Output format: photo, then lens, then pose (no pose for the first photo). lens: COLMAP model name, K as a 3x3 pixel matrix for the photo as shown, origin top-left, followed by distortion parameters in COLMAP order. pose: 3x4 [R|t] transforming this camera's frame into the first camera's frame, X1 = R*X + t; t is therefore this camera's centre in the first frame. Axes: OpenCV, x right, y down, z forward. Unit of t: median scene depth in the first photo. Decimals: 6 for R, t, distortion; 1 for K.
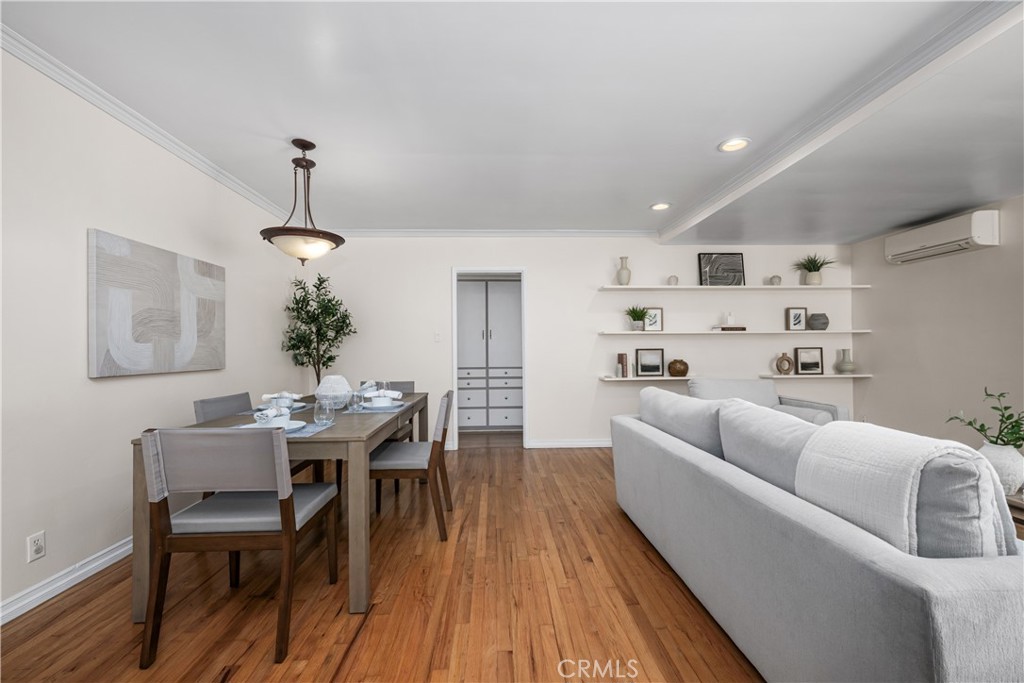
lens RADIAL K [[413.5, 0, 509.7], [0, 413.5, 344.9], [0, 0, 1]] dist [0.001896, -0.000250]
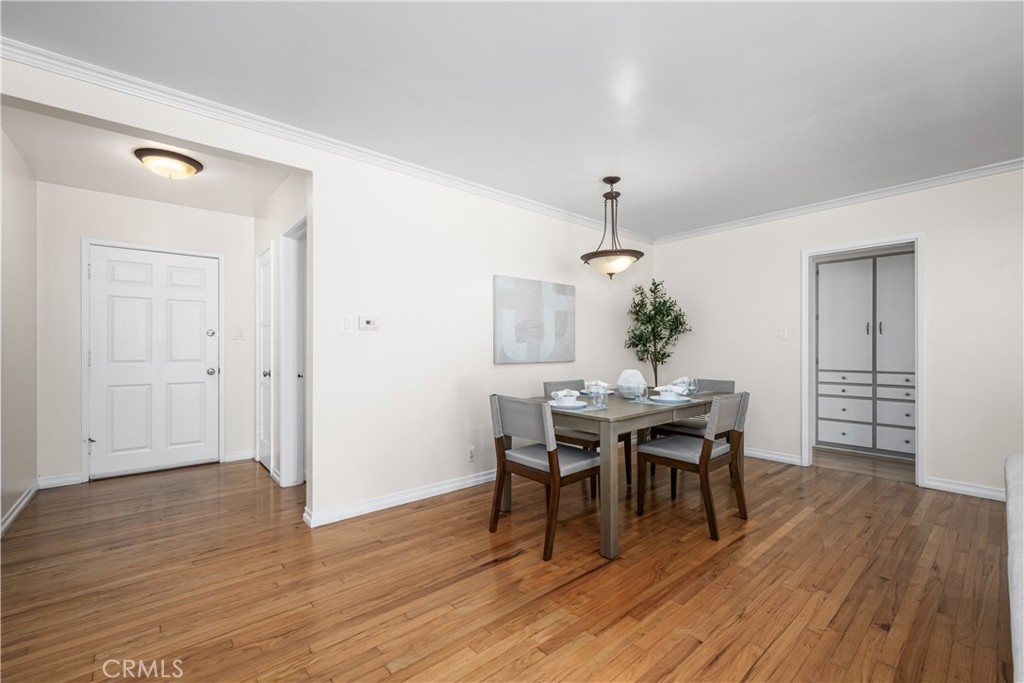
lens RADIAL K [[413.5, 0, 504.2], [0, 413.5, 345.3], [0, 0, 1]] dist [0.001896, -0.000250]
pose [[0.617561, 0.001354, -0.786522, 0.270952], [0.006150, 0.999960, 0.006551, -0.005307], [0.786499, -0.008883, 0.617528, -0.010171]]
